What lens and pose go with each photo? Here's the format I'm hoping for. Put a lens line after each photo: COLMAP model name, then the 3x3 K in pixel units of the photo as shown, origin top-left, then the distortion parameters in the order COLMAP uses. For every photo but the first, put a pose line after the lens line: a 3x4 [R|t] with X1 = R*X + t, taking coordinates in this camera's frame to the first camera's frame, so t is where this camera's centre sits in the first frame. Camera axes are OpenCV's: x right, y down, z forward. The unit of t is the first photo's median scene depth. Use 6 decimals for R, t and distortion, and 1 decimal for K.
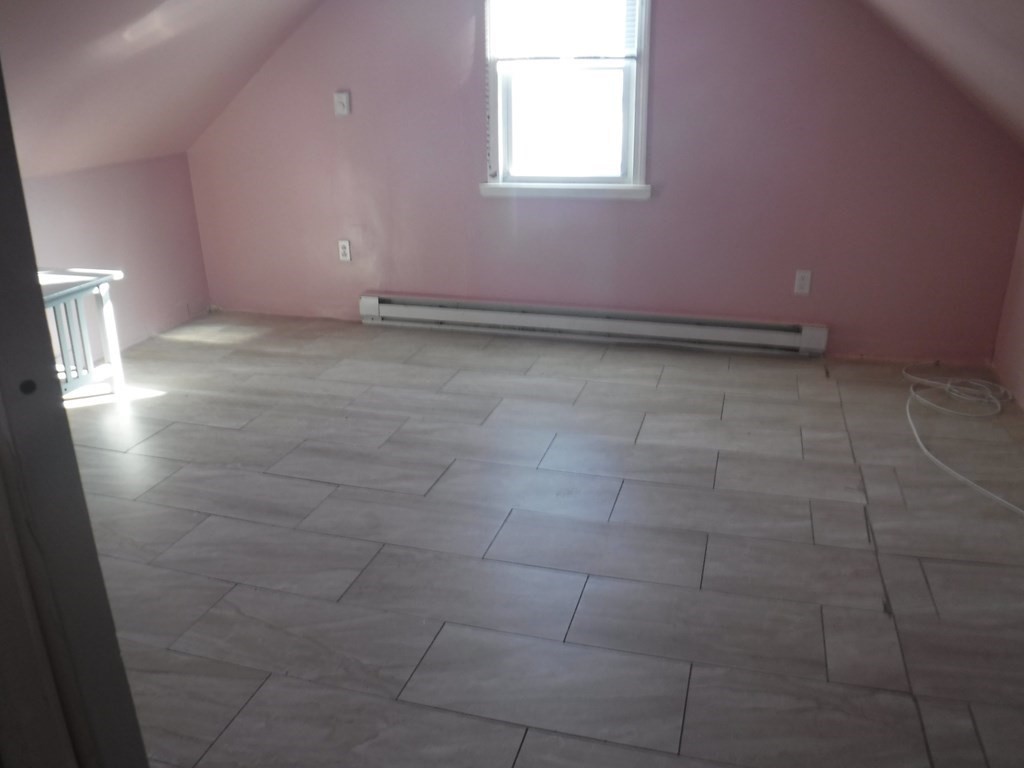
lens RADIAL K [[824.4, 0, 518.9], [0, 824.4, 381.4], [0, 0, 1]] dist [-0.096684, 0.001739]
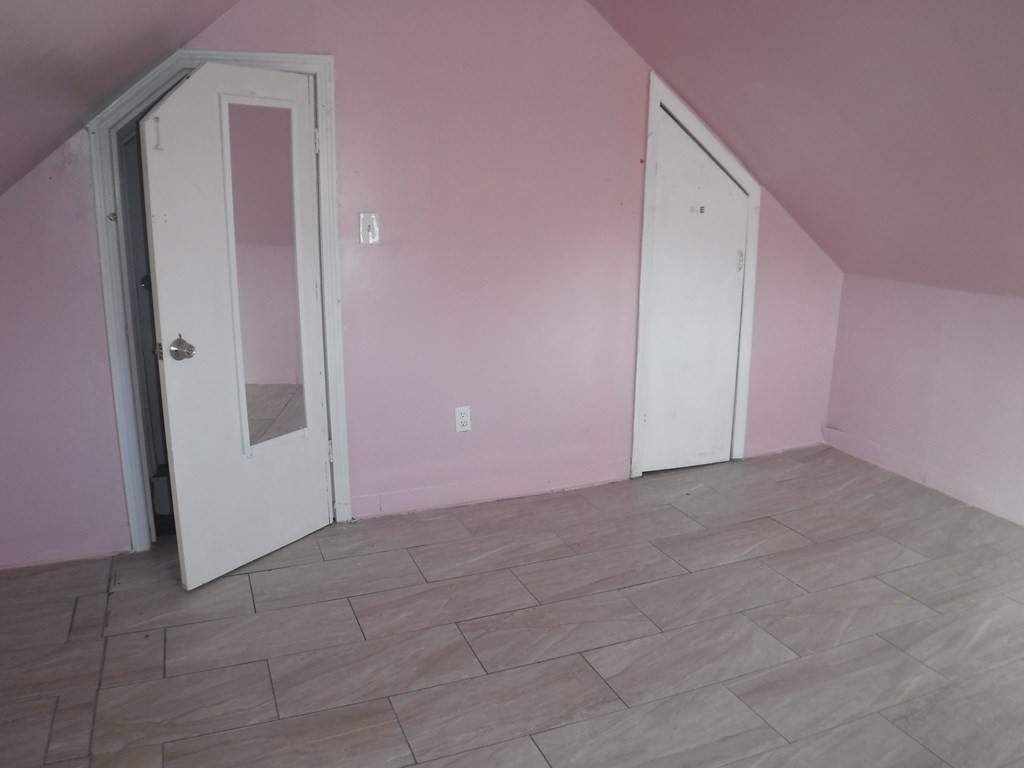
lens RADIAL K [[824.4, 0, 518.9], [0, 824.4, 381.4], [0, 0, 1]] dist [-0.096684, 0.001739]
pose [[-0.784851, 0.160884, -0.598436, 0.392184], [-0.193635, 0.853683, 0.483458, -0.495654], [0.588655, 0.495320, -0.638861, 1.194596]]
